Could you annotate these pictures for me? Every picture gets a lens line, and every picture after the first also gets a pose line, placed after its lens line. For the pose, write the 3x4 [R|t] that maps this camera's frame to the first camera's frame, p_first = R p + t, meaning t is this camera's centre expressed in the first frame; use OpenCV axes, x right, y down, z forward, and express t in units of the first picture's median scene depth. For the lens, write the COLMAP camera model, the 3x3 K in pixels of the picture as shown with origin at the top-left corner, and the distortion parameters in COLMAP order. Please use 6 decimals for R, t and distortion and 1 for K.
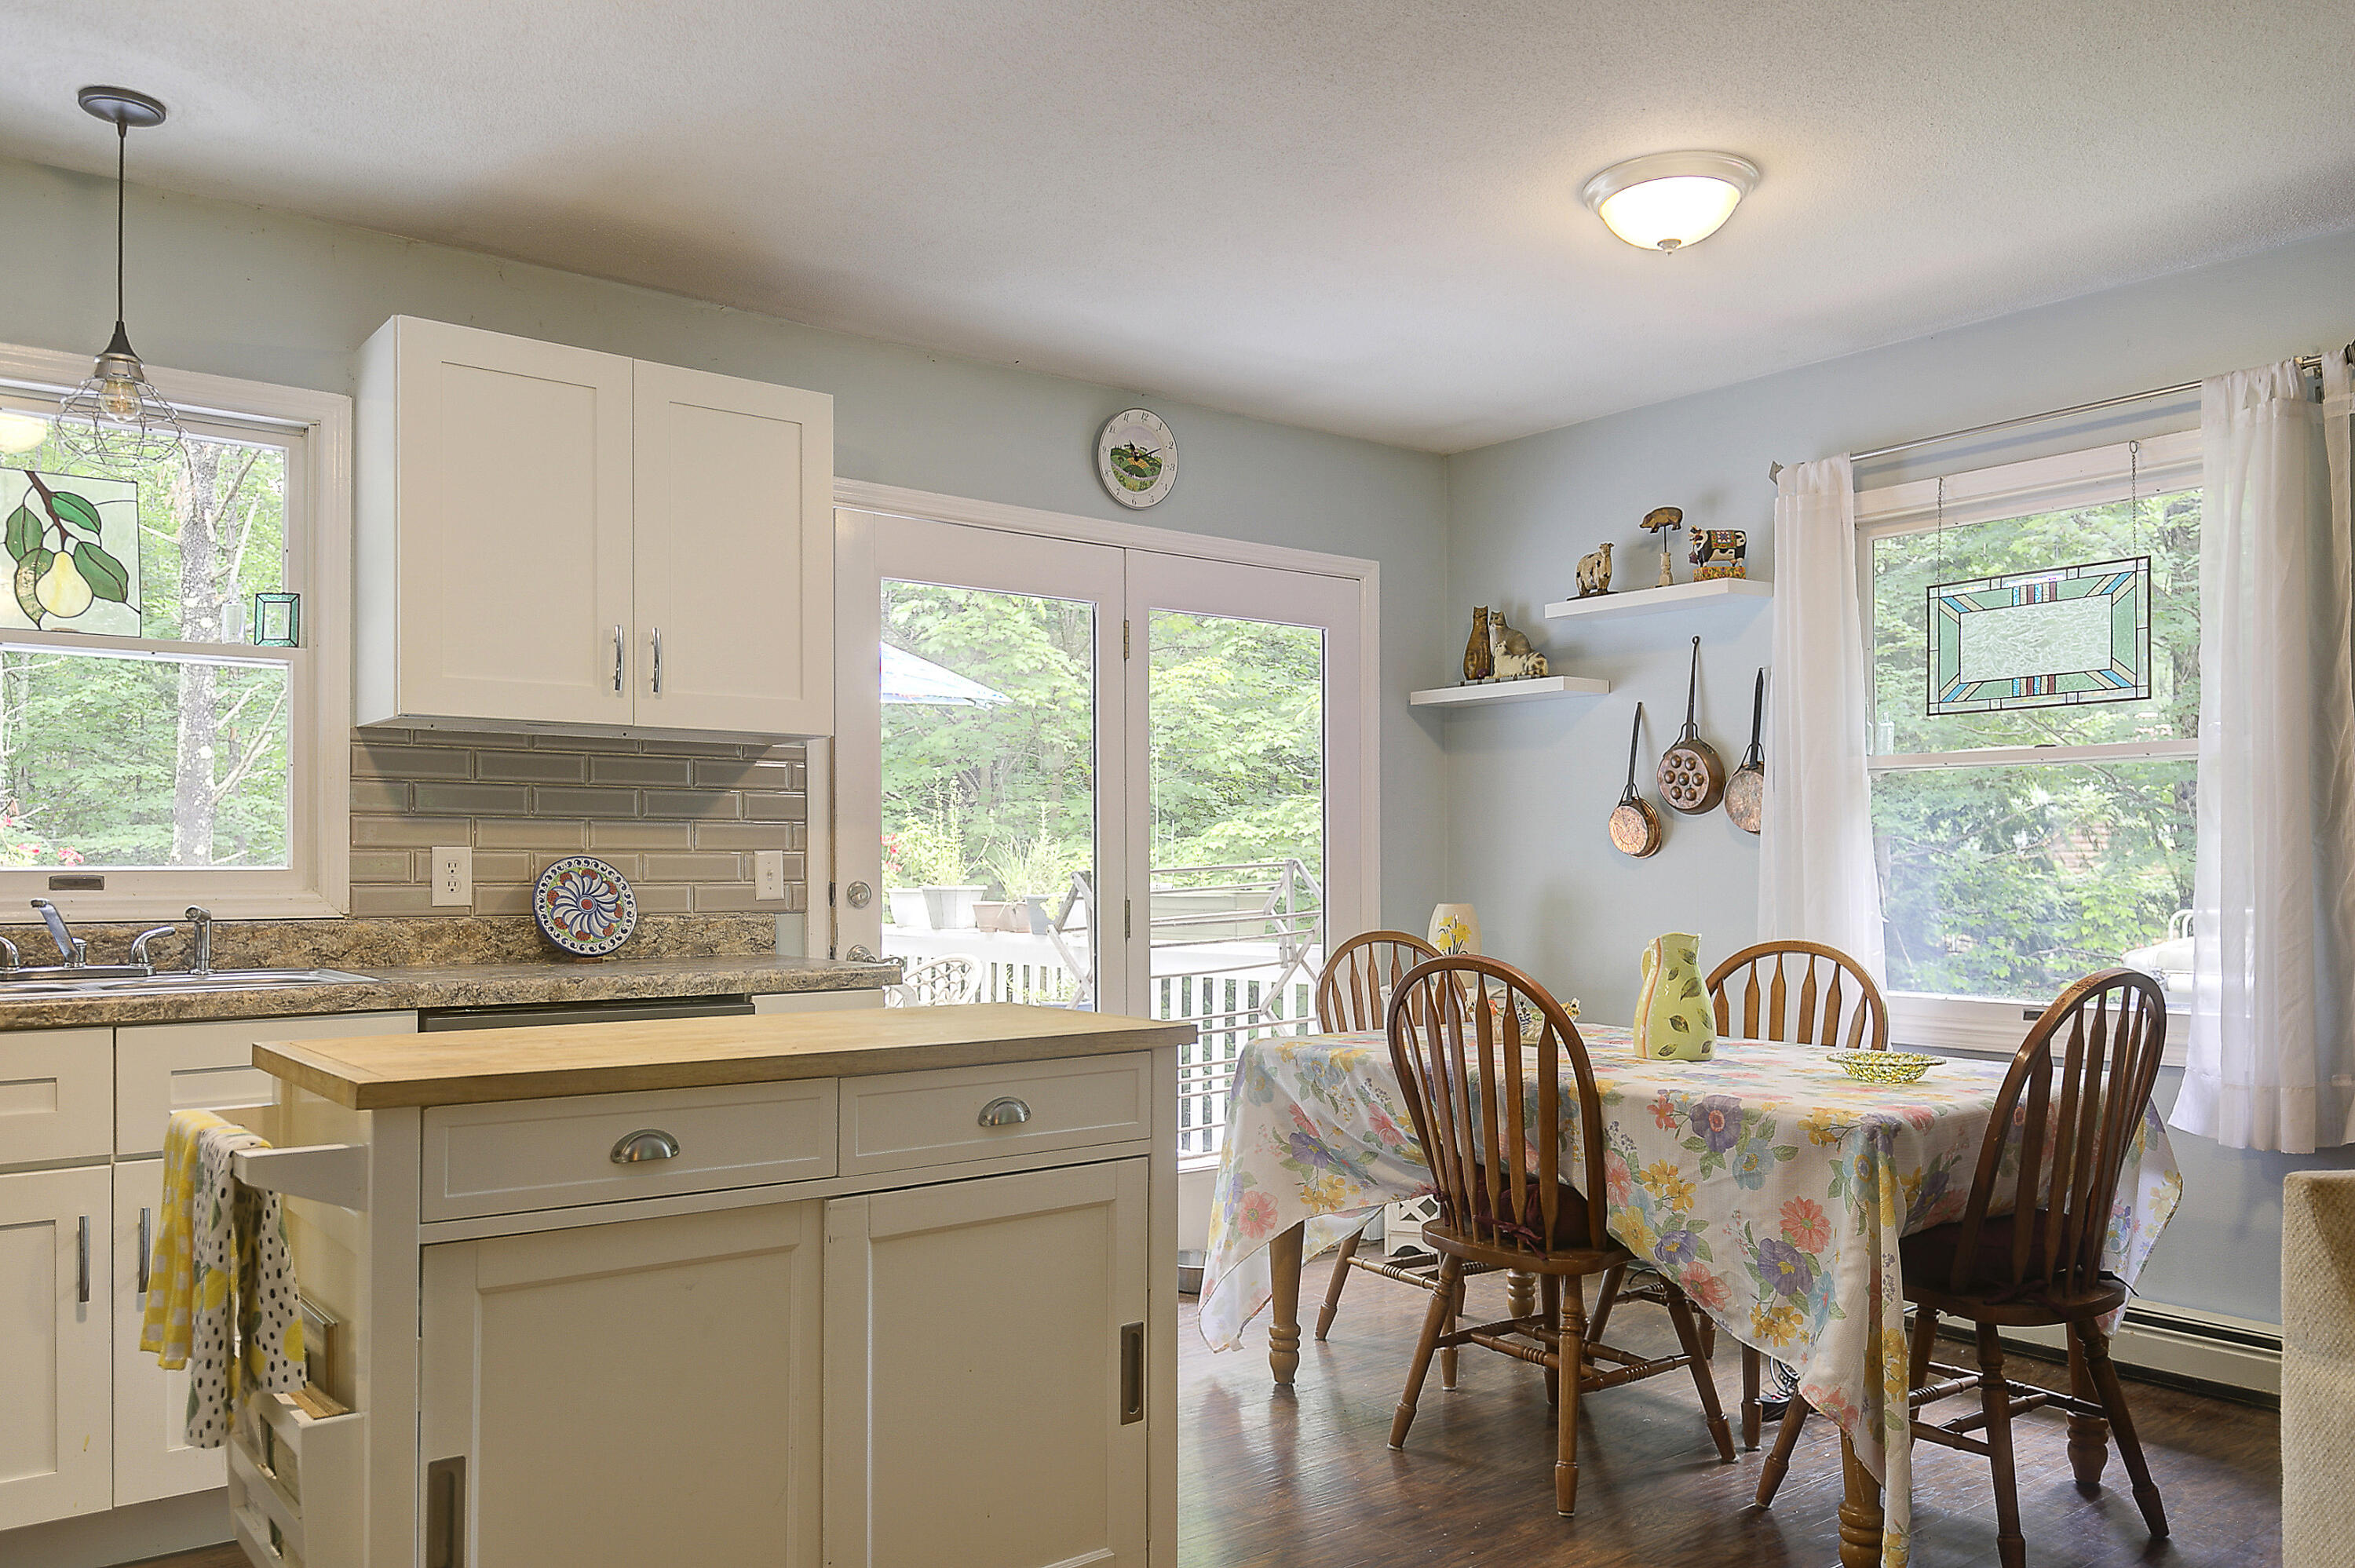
lens RADIAL K [[1776.7, 0, 1192.2], [0, 1776.7, 855.1], [0, 0, 1]] dist [0.009852, -0.007760]
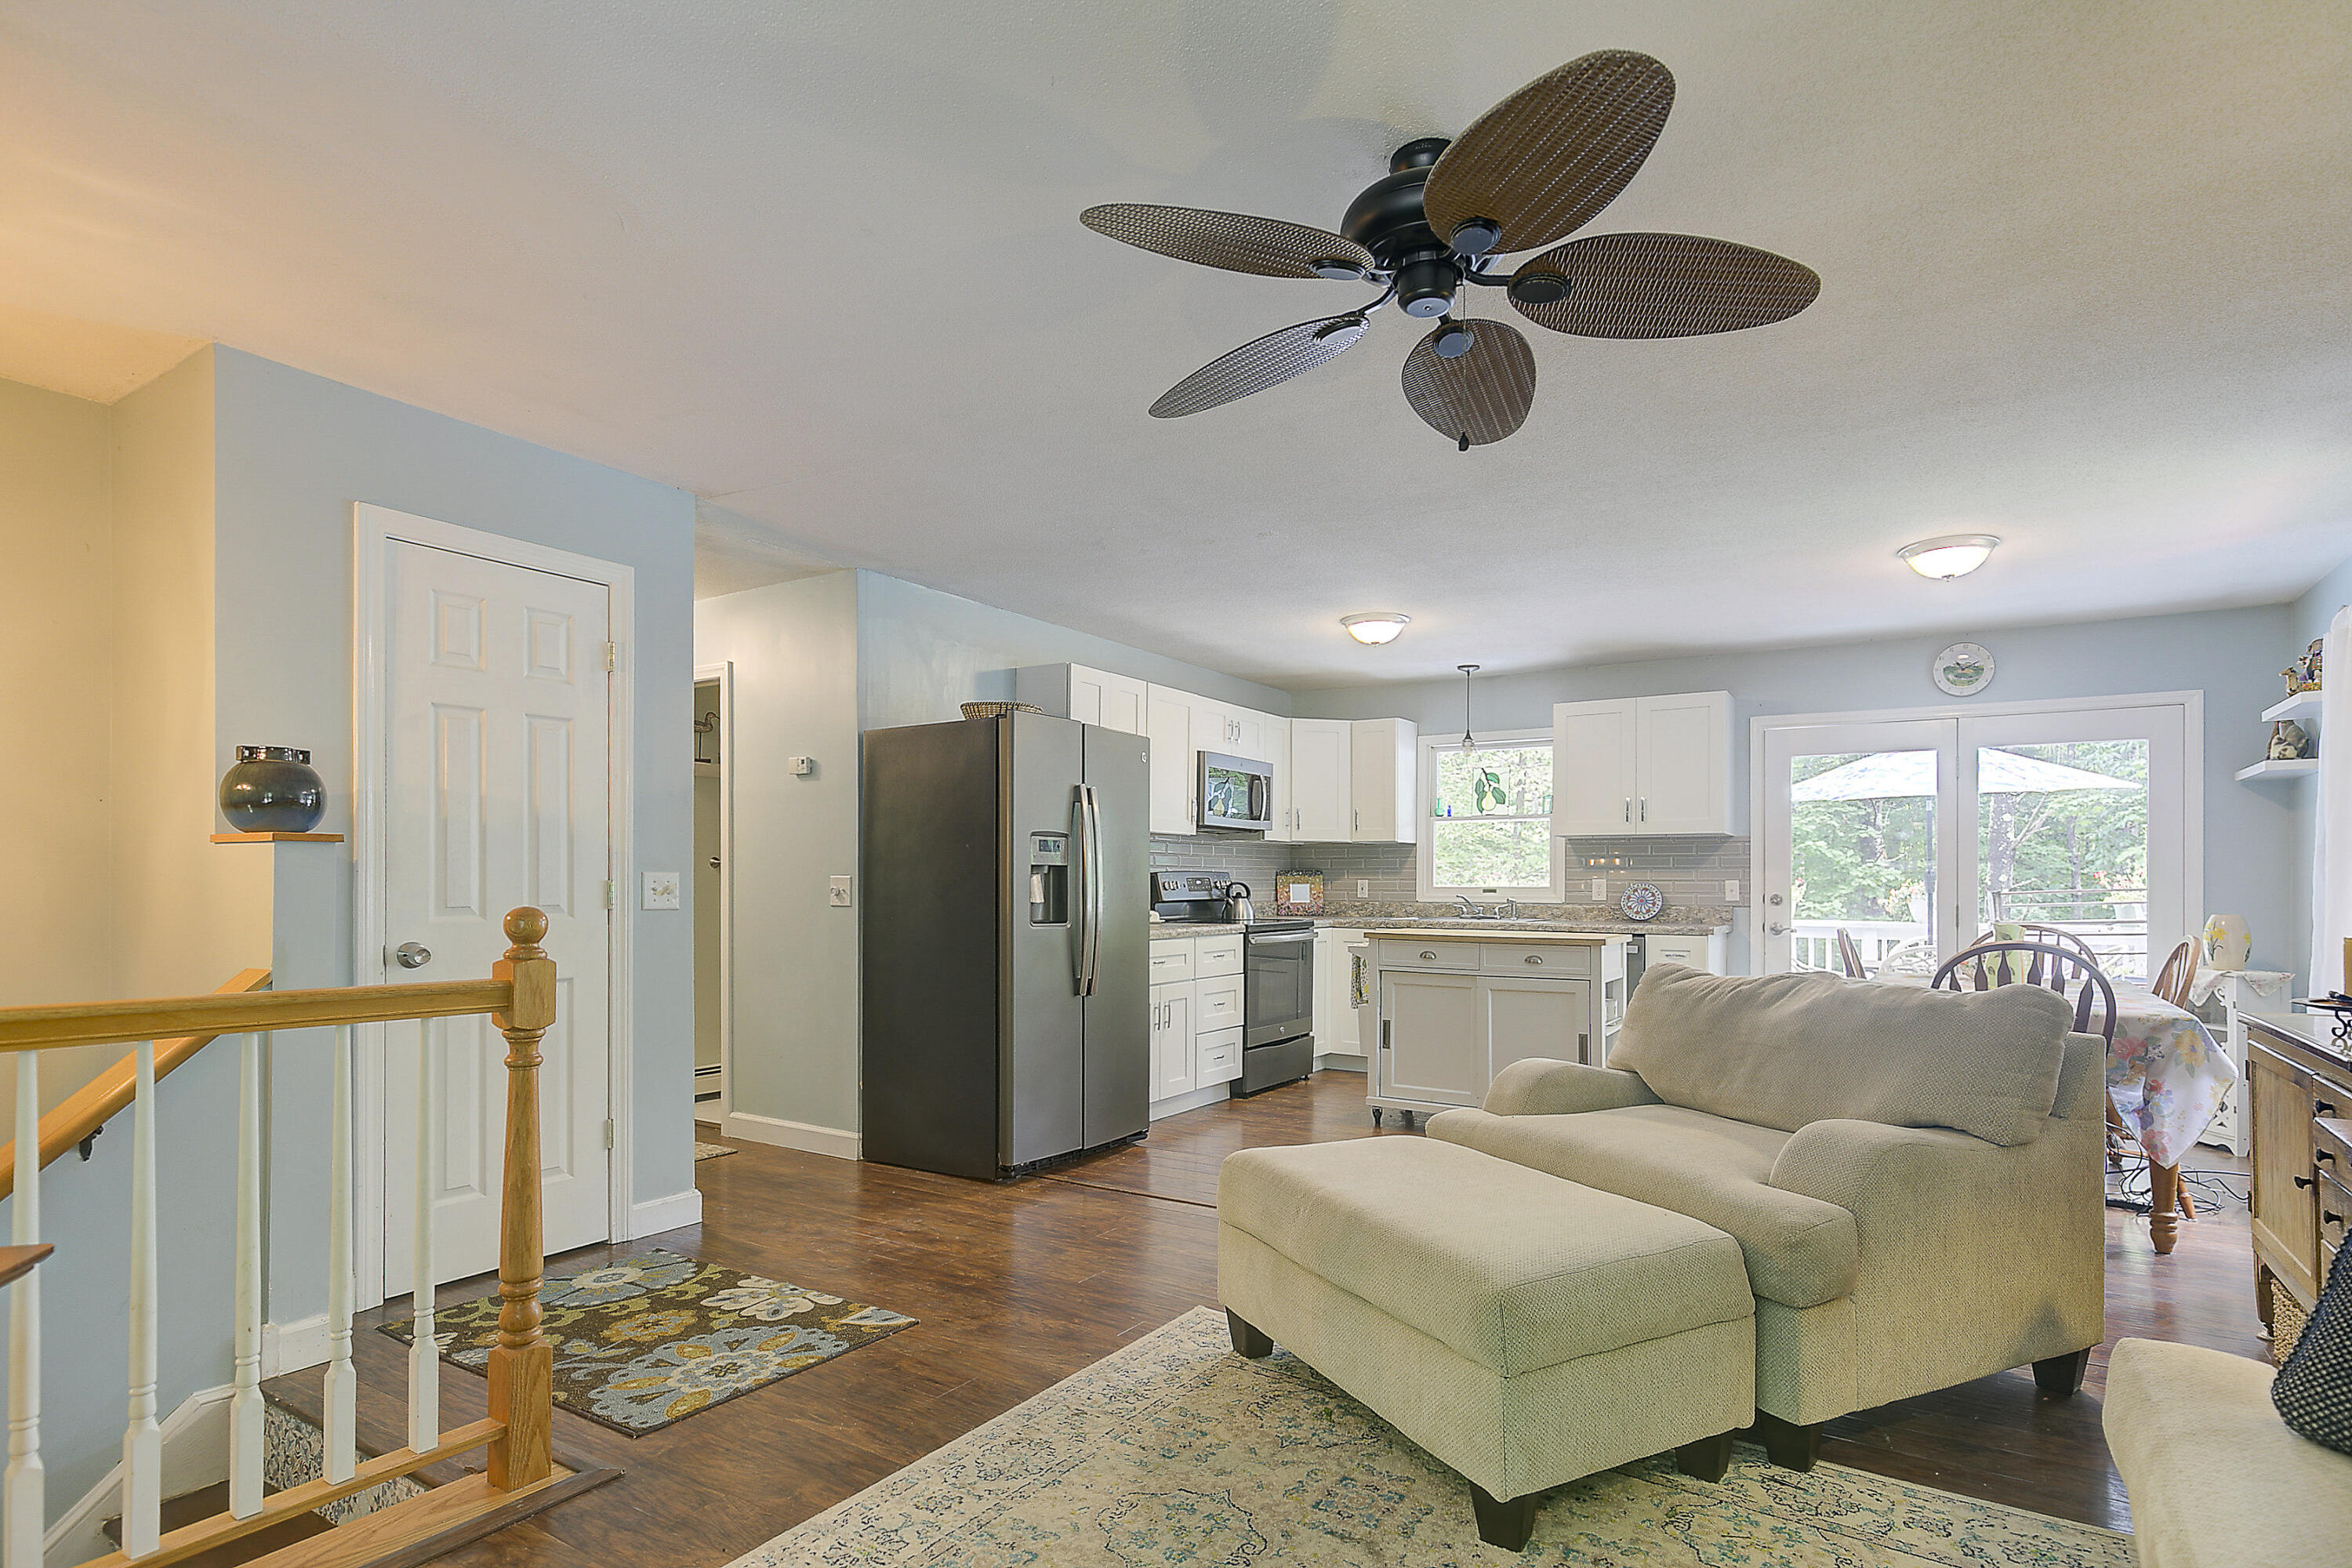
lens RADIAL K [[1167.3, 0, 1225.3], [0, 1167.3, 879.8], [0, 0, 1]] dist [-0.002273, -0.000201]
pose [[0.340815, -0.003119, -0.940125, 1.139812], [-0.000686, 0.999993, -0.003566, 0.002981], [0.940130, 0.001860, 0.340811, -0.187582]]
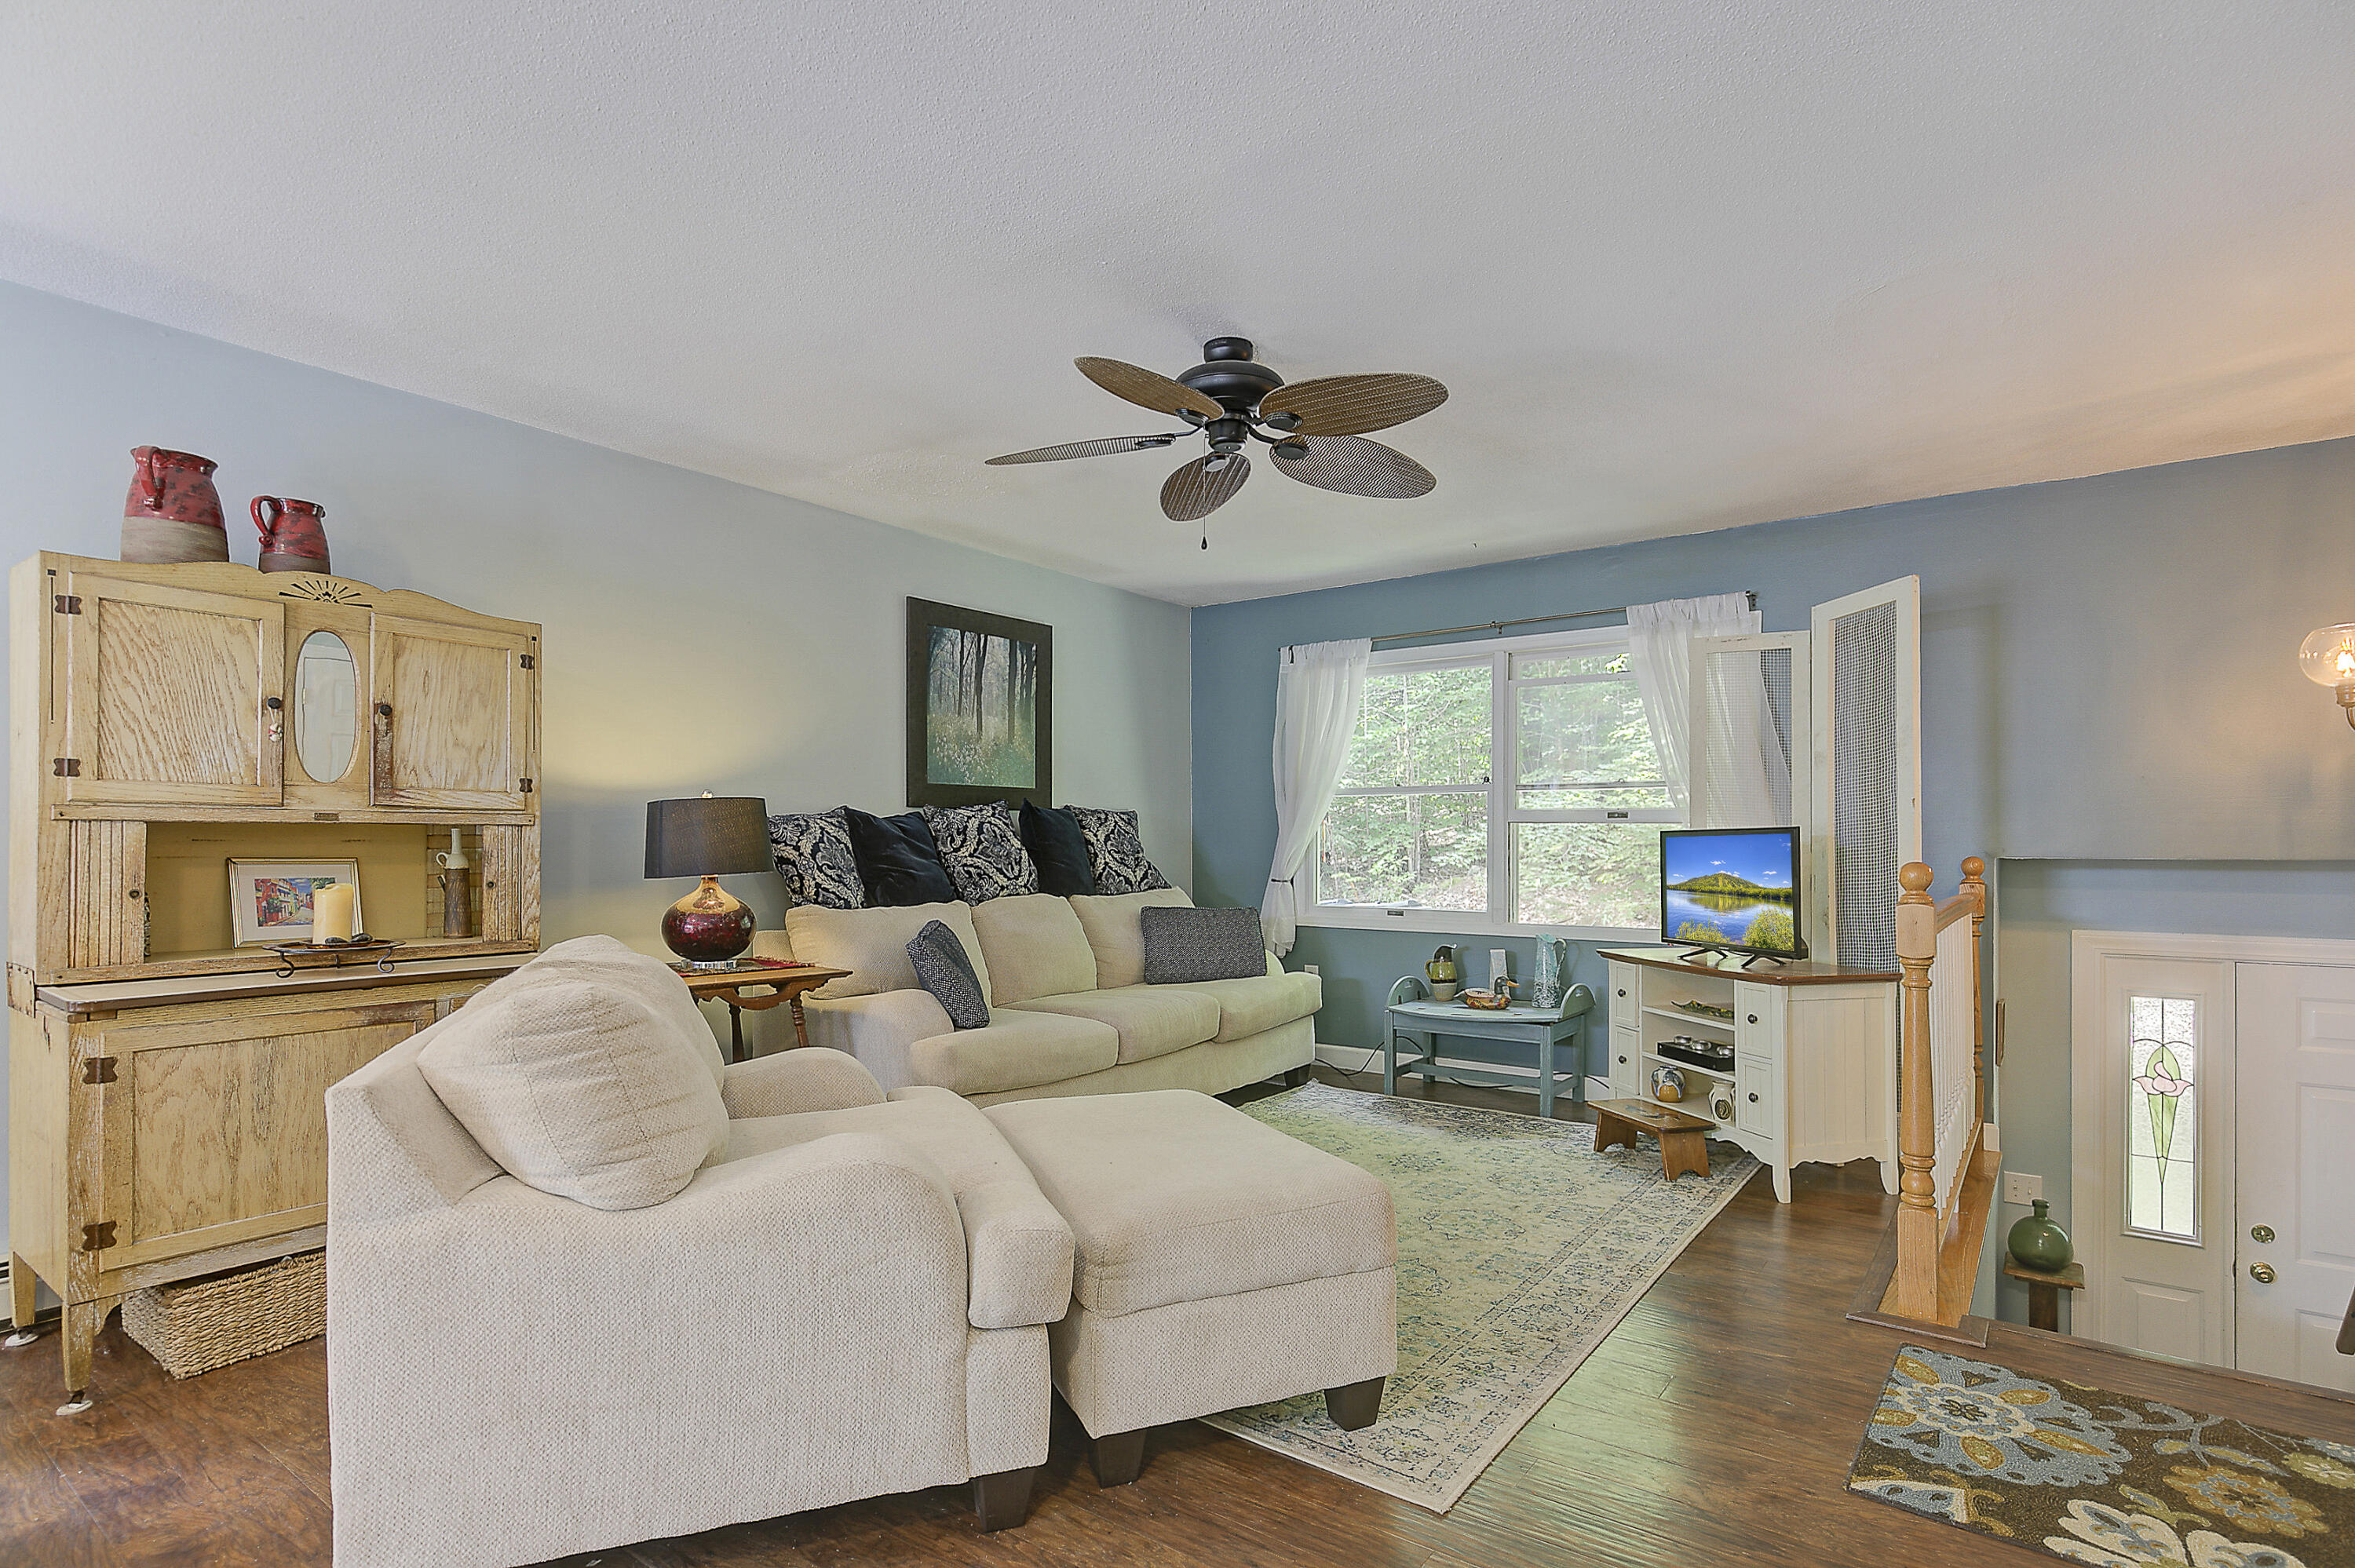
lens RADIAL K [[1161.1, 0, 1173.7], [0, 1161.1, 850.4], [0, 0, 1]] dist [0.010930, 0.000355]
pose [[-0.245893, -0.009057, 0.969255, -0.168783], [-0.005252, 0.999954, 0.008011, 0.001347], [-0.969283, -0.003121, -0.245930, 0.341141]]
